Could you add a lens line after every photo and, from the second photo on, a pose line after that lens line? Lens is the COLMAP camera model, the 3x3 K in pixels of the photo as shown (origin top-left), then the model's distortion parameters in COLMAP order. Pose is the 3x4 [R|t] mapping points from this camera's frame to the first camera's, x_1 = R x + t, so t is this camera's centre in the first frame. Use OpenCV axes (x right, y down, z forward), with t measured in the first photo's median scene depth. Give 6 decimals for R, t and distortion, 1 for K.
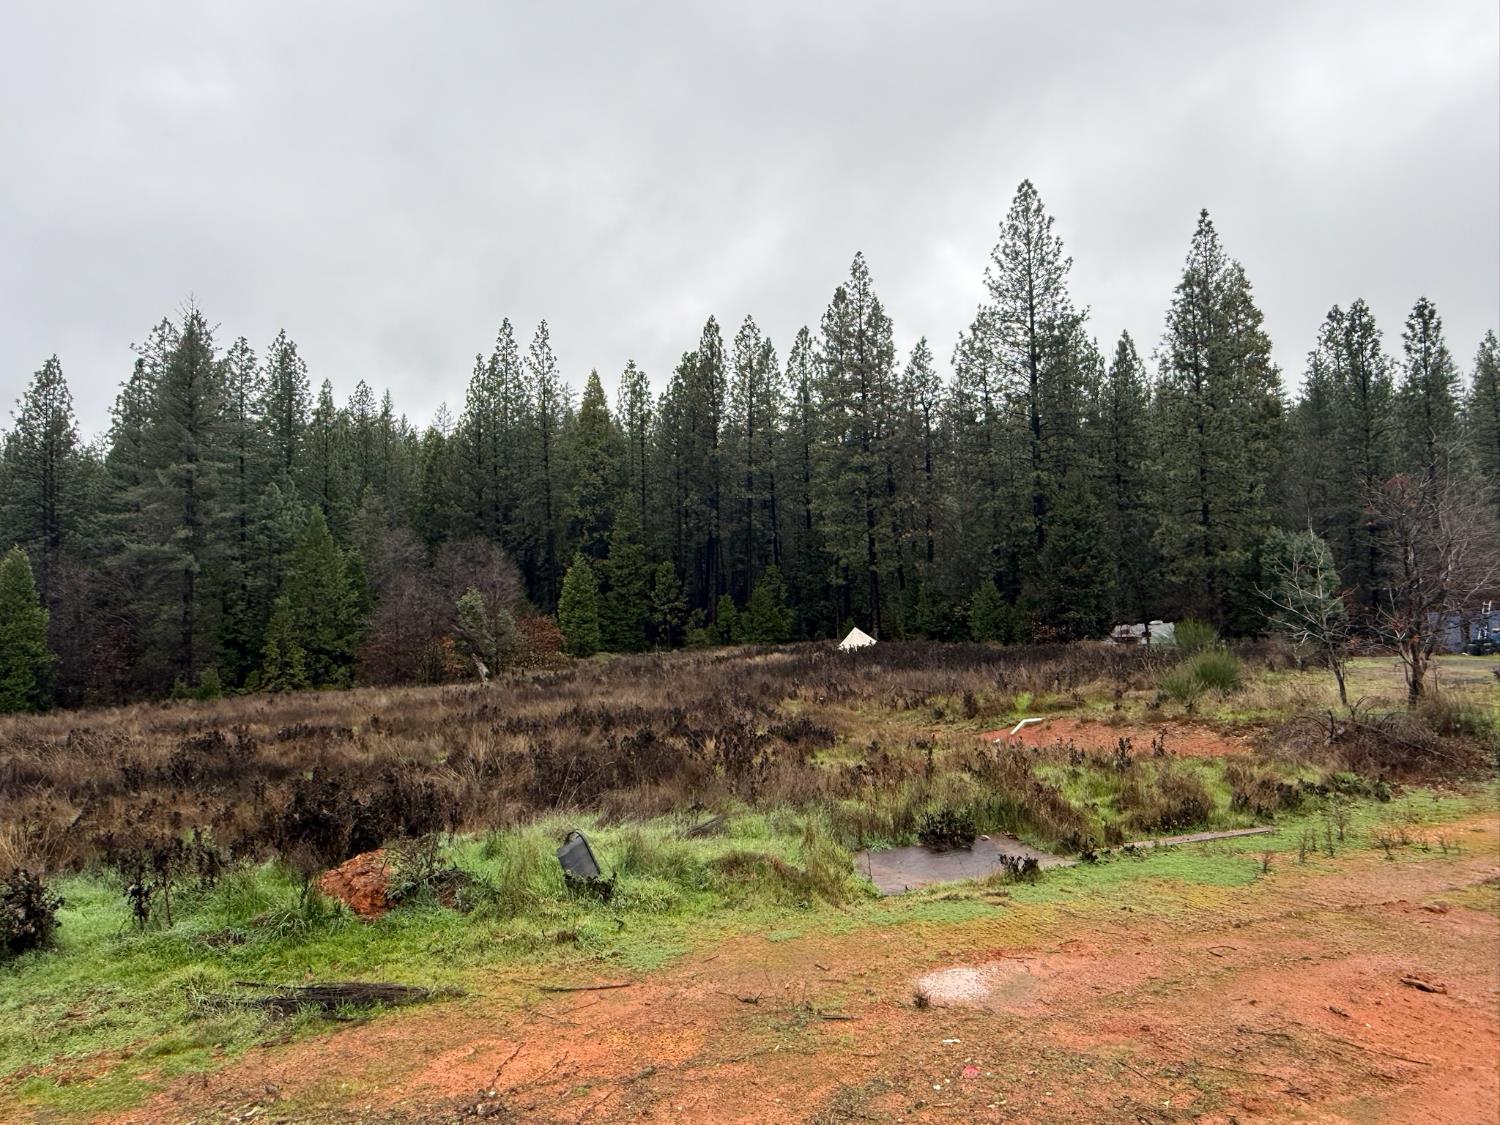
lens RADIAL K [[978.2, 0, 750.0], [0, 978.2, 562.5], [0, 0, 1]] dist [-0.001373, -0.002712]
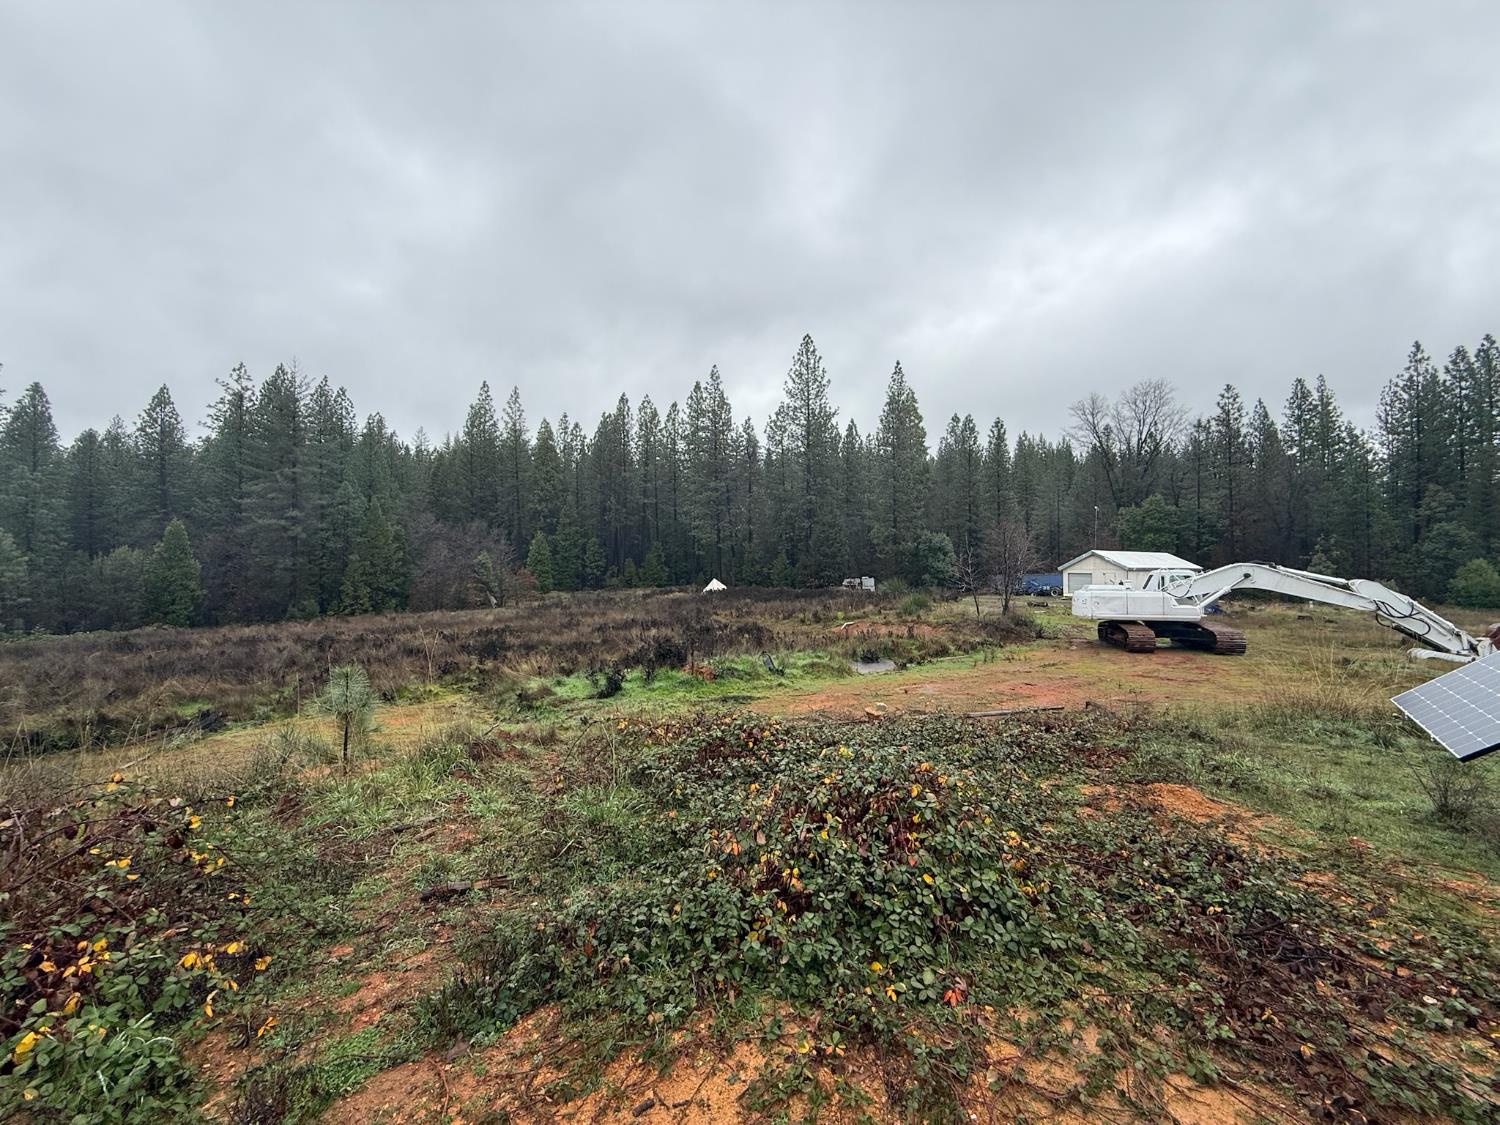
lens RADIAL K [[596.0, 0, 745.0], [0, 596.0, 564.0], [0, 0, 1]] dist [-0.001225, 0.000019]
pose [[0.974901, 0.017547, 0.221947, -0.069550], [-0.027365, 0.998775, 0.041237, -0.006327], [-0.220952, -0.046275, 0.974186, -0.074285]]
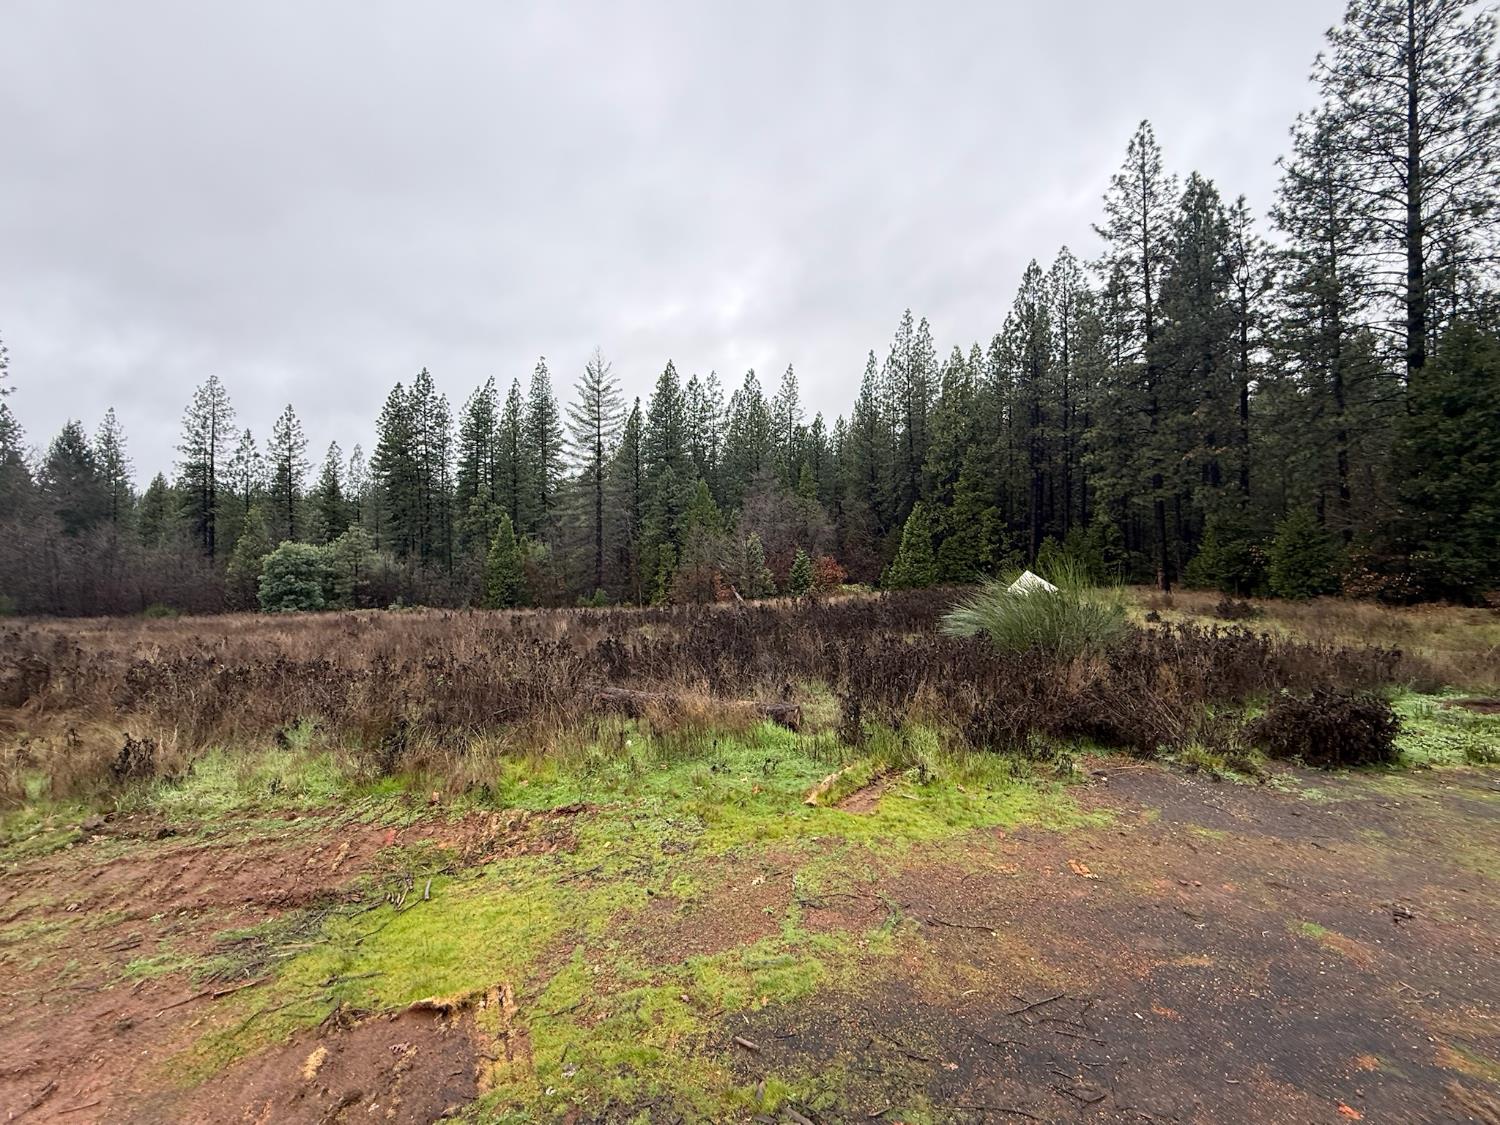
lens RADIAL K [[652.9, 0, 750.0], [0, 652.9, 562.5], [0, 0, 1]] dist [0.000488, 0.000051]
pose [[0.719695, 0.008469, -0.694239, 0.271597], [0.036134, 0.998114, 0.049635, 0.019004], [0.693350, -0.060808, 0.718031, 0.361755]]
